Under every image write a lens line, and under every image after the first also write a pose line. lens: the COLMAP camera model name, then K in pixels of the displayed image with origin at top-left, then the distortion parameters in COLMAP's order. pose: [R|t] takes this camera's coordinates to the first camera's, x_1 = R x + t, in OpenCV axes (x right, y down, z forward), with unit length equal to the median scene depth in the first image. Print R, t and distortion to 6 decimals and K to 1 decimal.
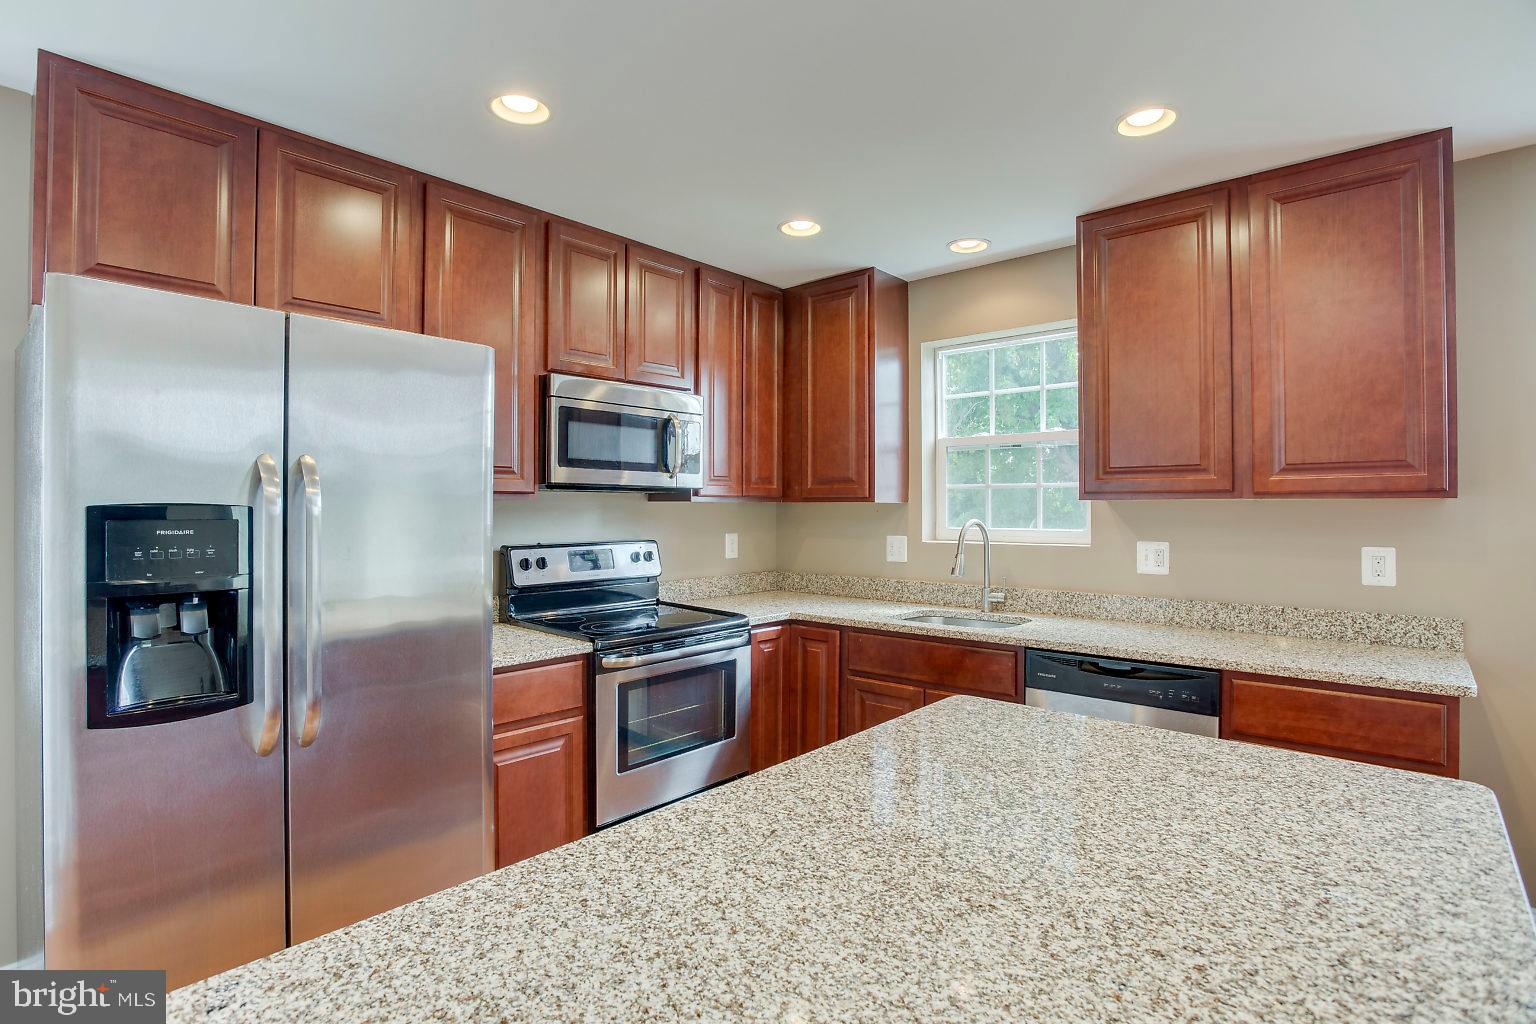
lens RADIAL K [[752.7, 0, 757.8], [0, 752.7, 508.1], [0, 0, 1]] dist [-0.061172, 0.023078]
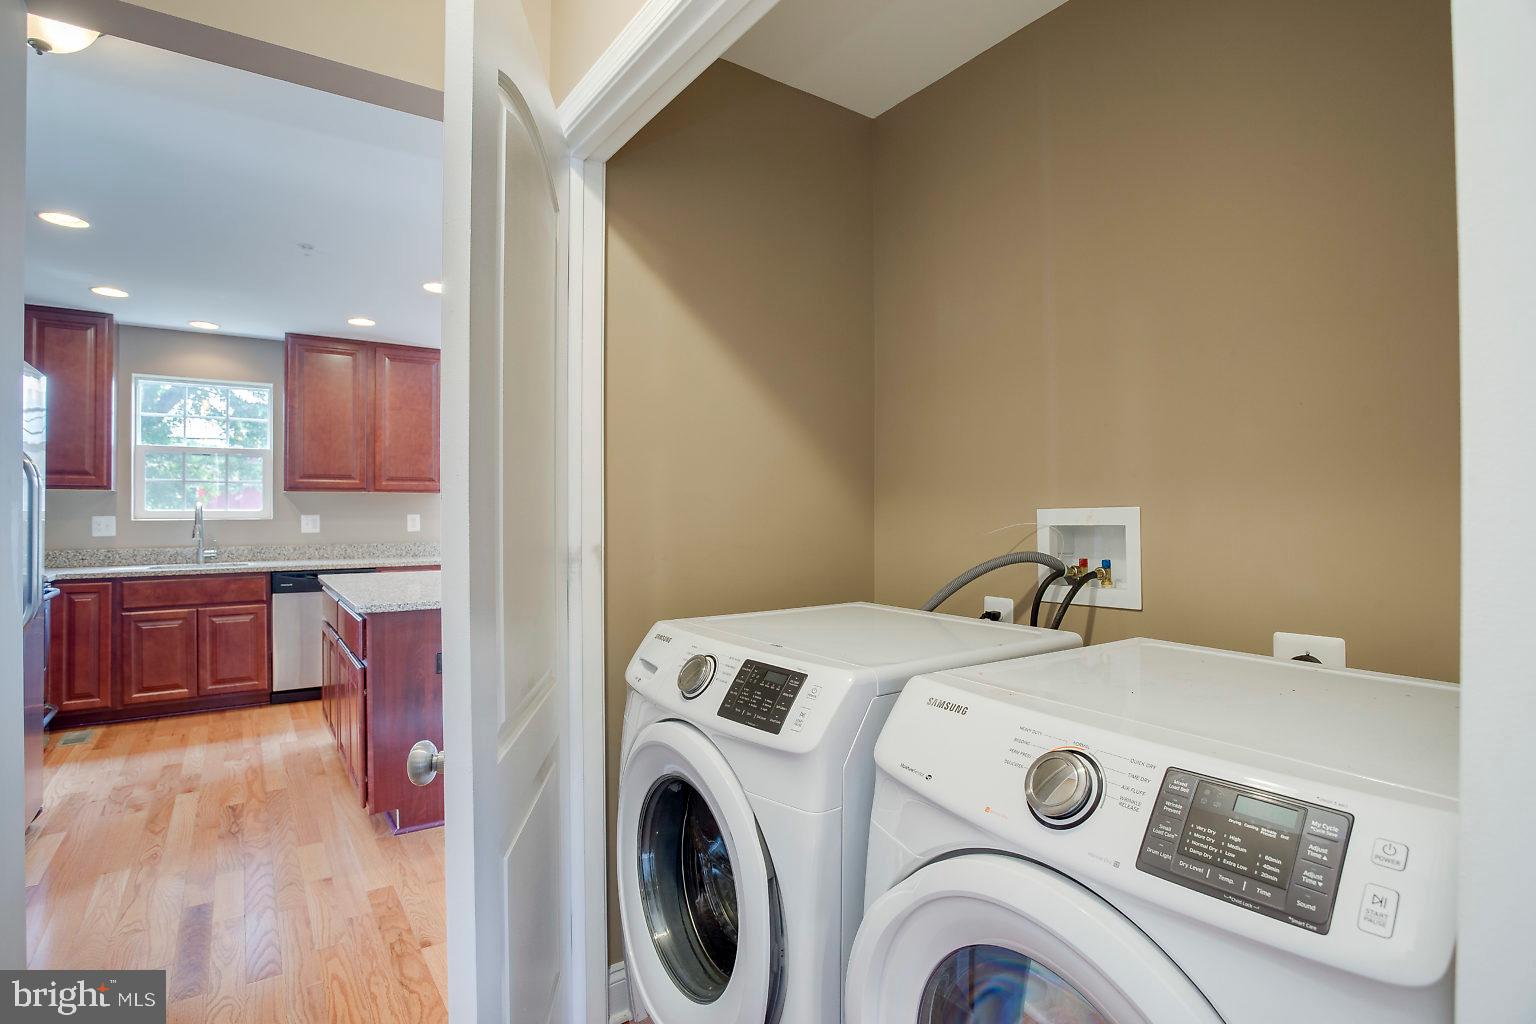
lens RADIAL K [[752.7, 0, 757.8], [0, 752.7, 508.1], [0, 0, 1]] dist [-0.061172, 0.023078]
pose [[0.223671, 0.002902, 0.974660, -0.990122], [-0.000678, 0.999996, -0.002822, 0.032296], [-0.974665, -0.000030, 0.223672, -0.485099]]
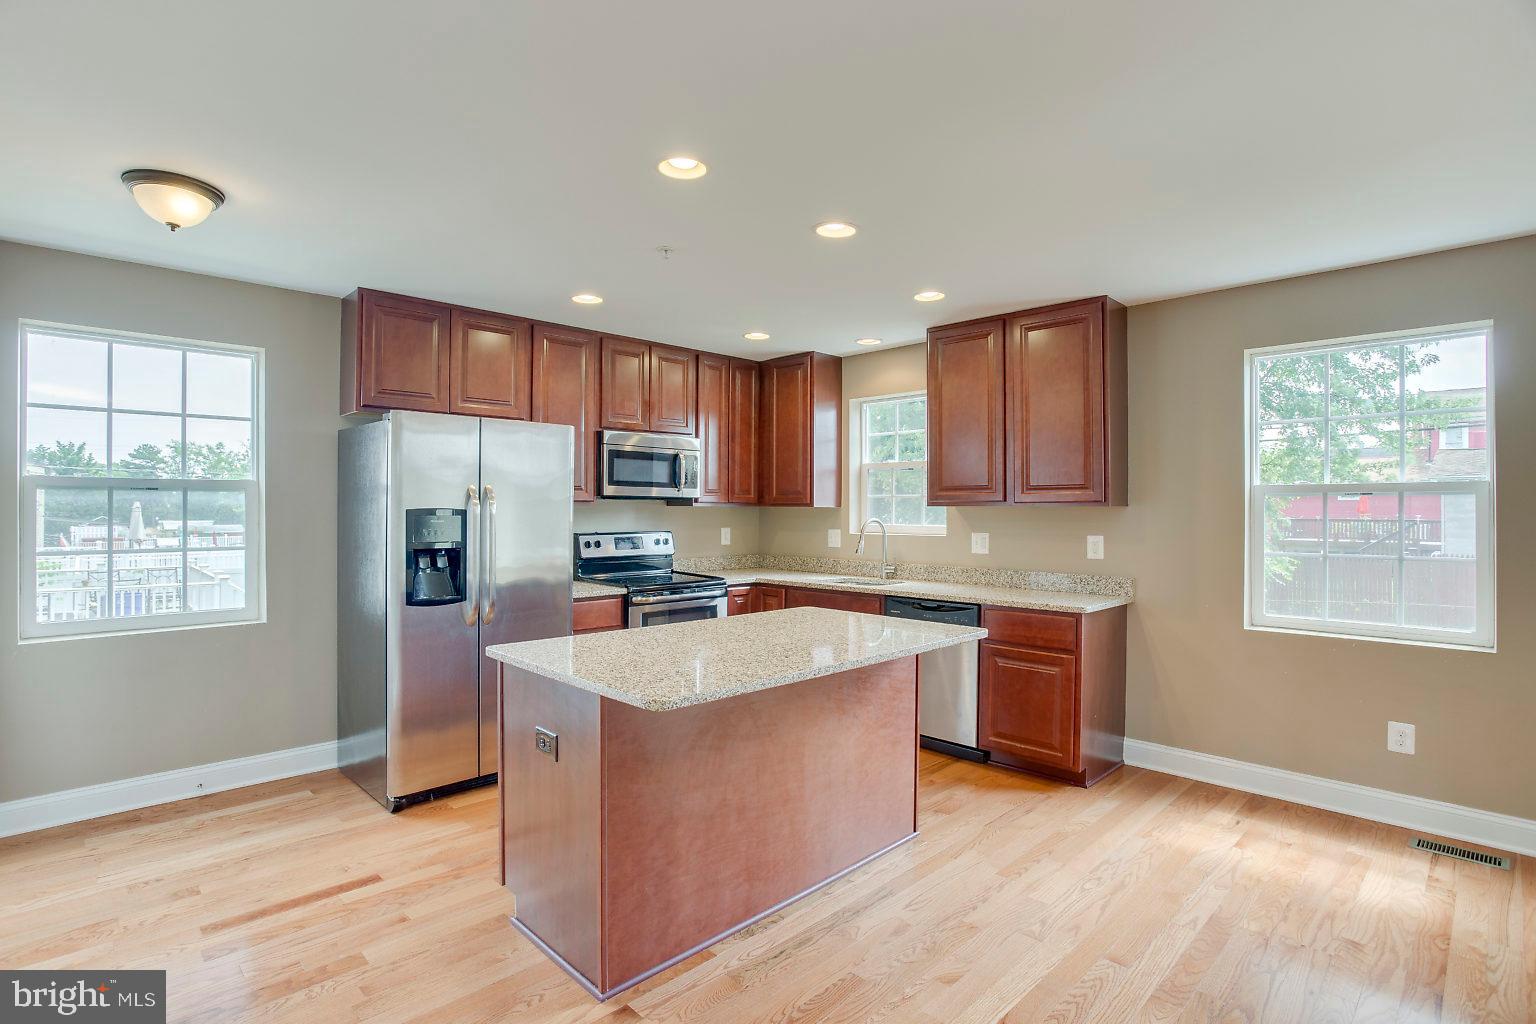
lens RADIAL K [[752.7, 0, 757.8], [0, 752.7, 508.1], [0, 0, 1]] dist [-0.061172, 0.023078]
pose [[0.997783, 0.002712, -0.066497, 0.166745], [-0.002806, 0.999995, -0.001328, -0.003457], [0.066493, 0.001511, 0.997786, -0.605542]]
